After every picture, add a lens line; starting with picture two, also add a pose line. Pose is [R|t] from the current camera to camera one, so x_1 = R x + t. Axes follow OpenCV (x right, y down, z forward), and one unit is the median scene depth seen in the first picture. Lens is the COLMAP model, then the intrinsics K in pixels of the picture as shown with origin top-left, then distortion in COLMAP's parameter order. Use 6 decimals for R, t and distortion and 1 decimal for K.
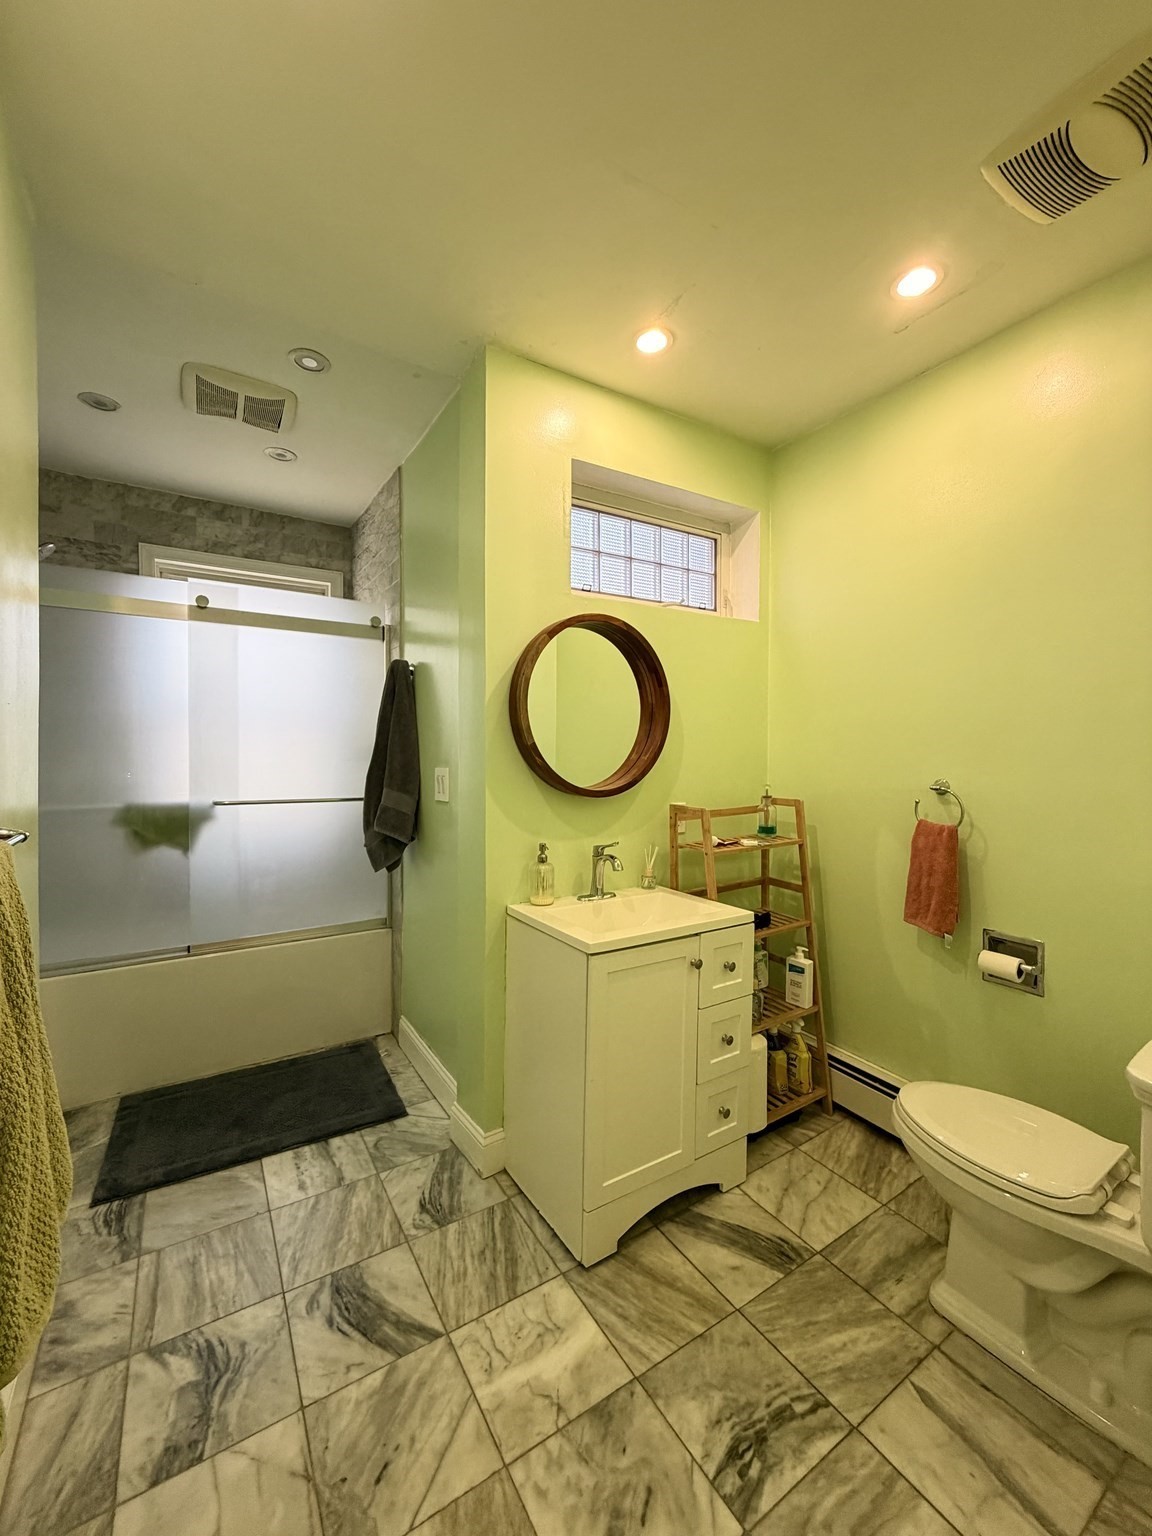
lens RADIAL K [[610.9, 0, 574.3], [0, 610.9, 767.4], [0, 0, 1]] dist [-0.001435, 0.000345]
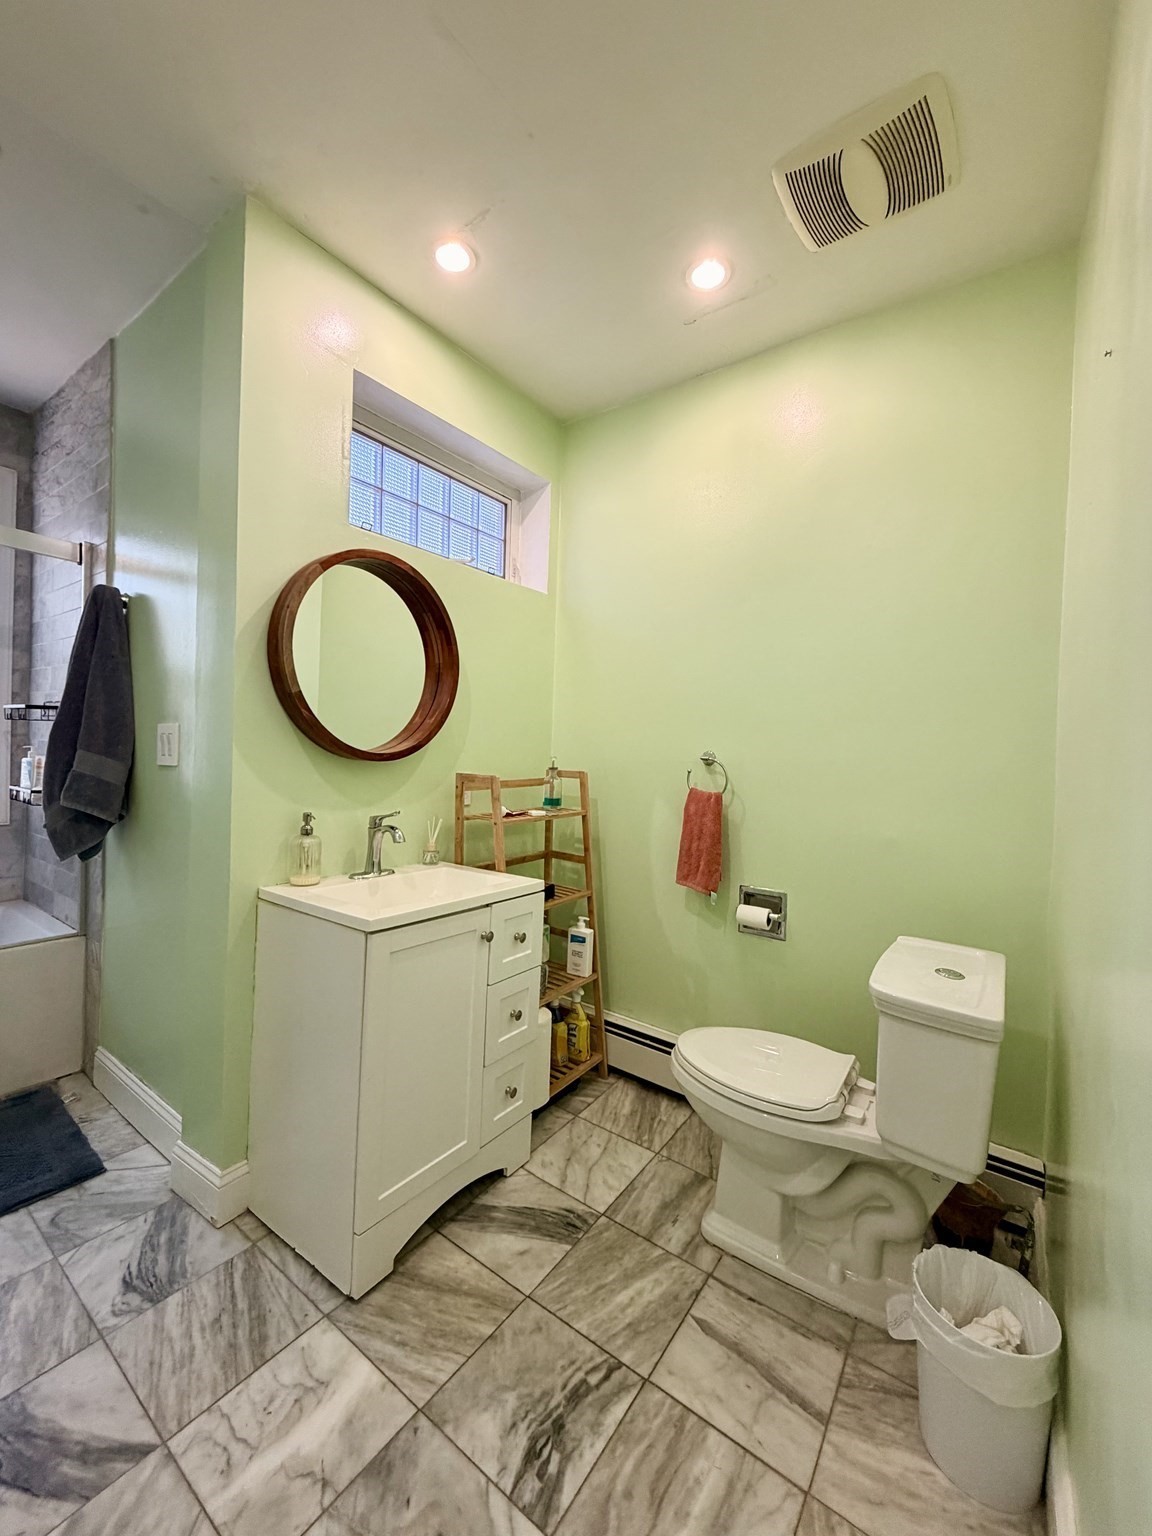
lens RADIAL K [[610.9, 0, 575.4], [0, 610.9, 767.0], [0, 0, 1]] dist [-0.001435, 0.000345]
pose [[0.927404, 0.021749, 0.373428, -0.023406], [-0.022914, 0.999737, -0.001320, 0.050718], [-0.373358, -0.007333, 0.927658, 0.073773]]
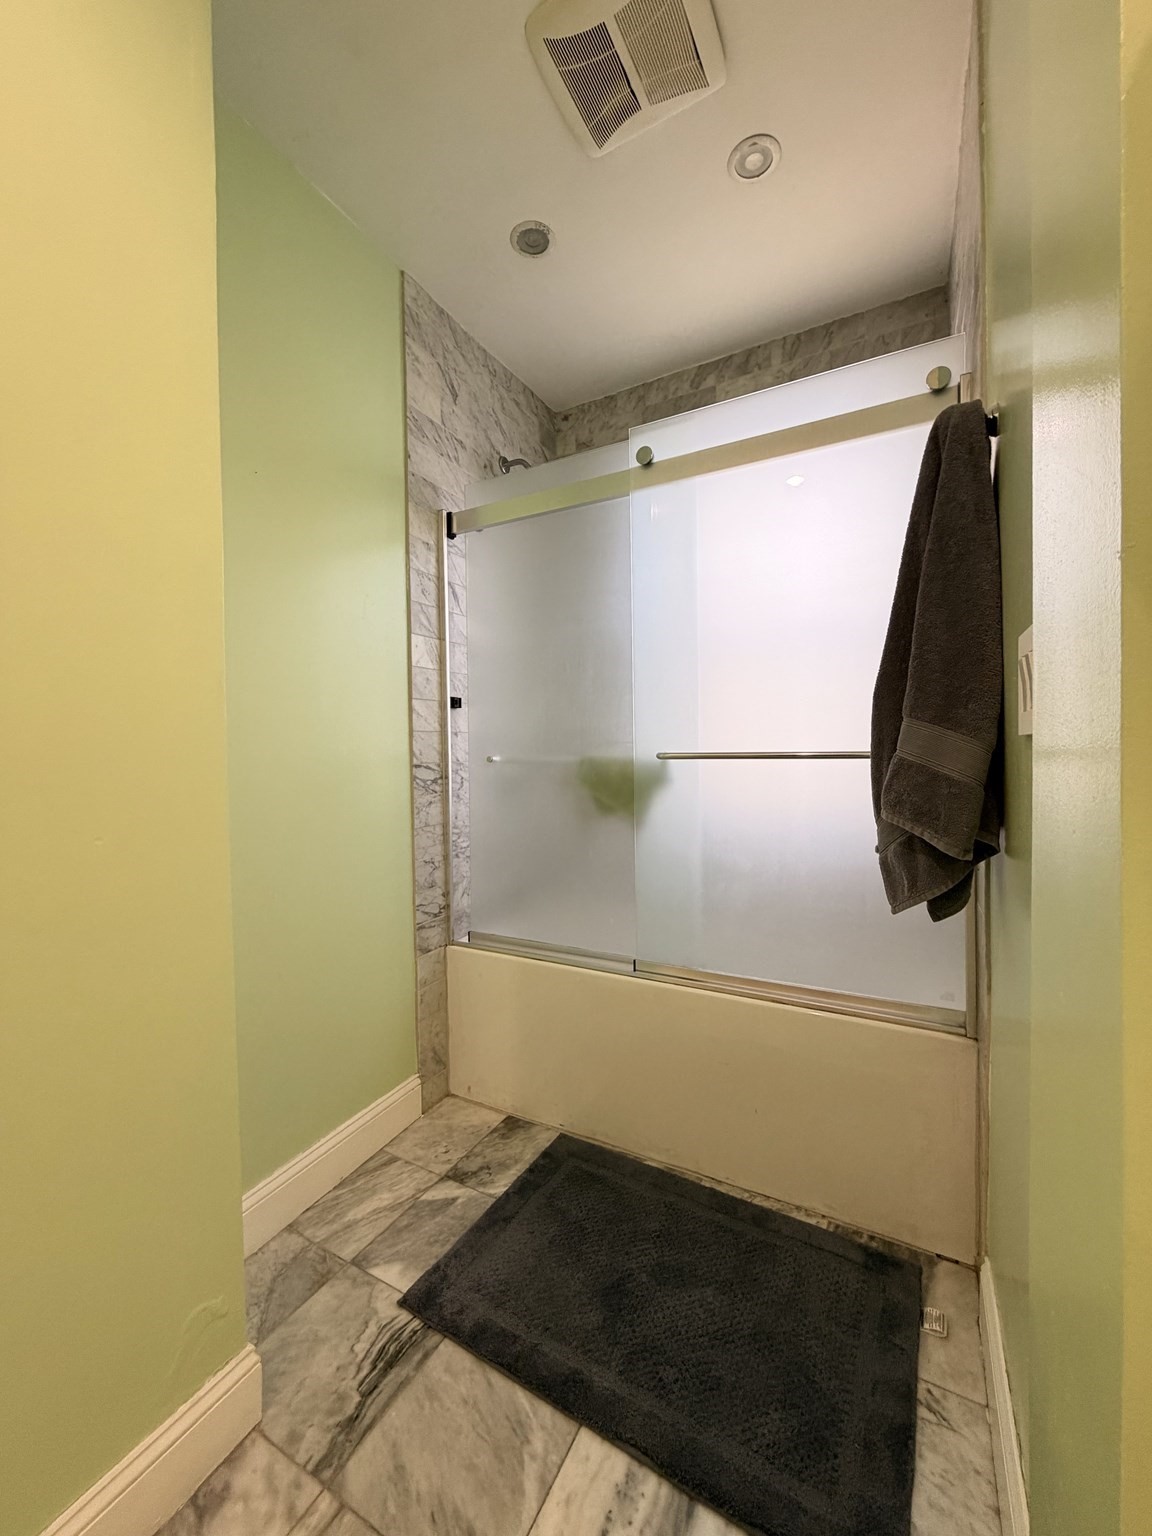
lens RADIAL K [[610.9, 0, 578.5], [0, 610.9, 760.9], [0, 0, 1]] dist [-0.001435, 0.000345]
pose [[0.478665, 0.001498, -0.877996, -0.058882], [0.001402, 0.999996, 0.002470, 0.074382], [0.877997, -0.002413, 0.478661, 0.722972]]
